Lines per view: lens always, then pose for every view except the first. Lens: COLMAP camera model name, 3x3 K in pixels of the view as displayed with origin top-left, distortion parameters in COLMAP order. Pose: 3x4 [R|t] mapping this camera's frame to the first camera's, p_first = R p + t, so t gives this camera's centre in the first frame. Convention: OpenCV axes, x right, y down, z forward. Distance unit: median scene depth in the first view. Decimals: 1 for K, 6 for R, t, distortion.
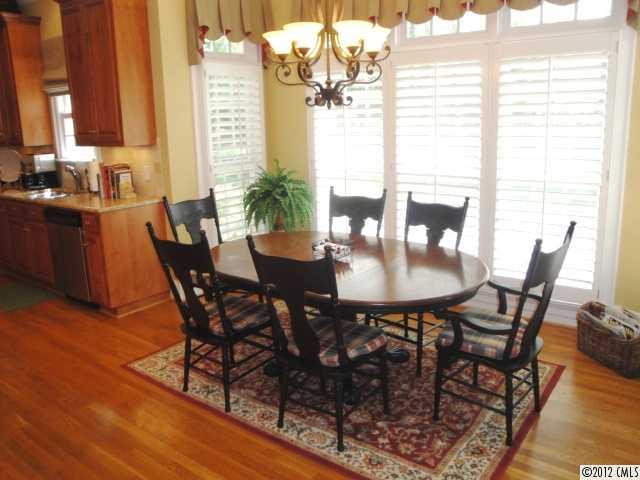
lens RADIAL K [[528.5, 0, 320.0], [0, 528.5, 240.0], [0, 0, 1]] dist [-0.137394, 0.055652]
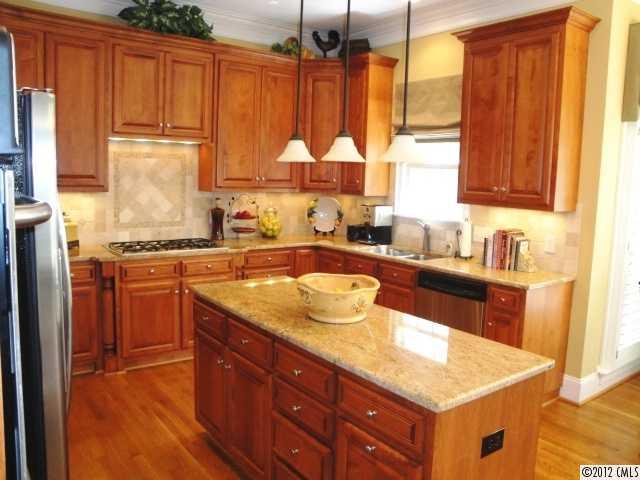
lens RADIAL K [[528.5, 0, 320.0], [0, 528.5, 240.0], [0, 0, 1]] dist [-0.137394, 0.055652]
pose [[0.954381, 0.090956, -0.284402, -0.449794], [-0.121924, 0.988162, -0.093114, -0.012375], [0.272566, 0.123542, 0.954173, 0.107865]]
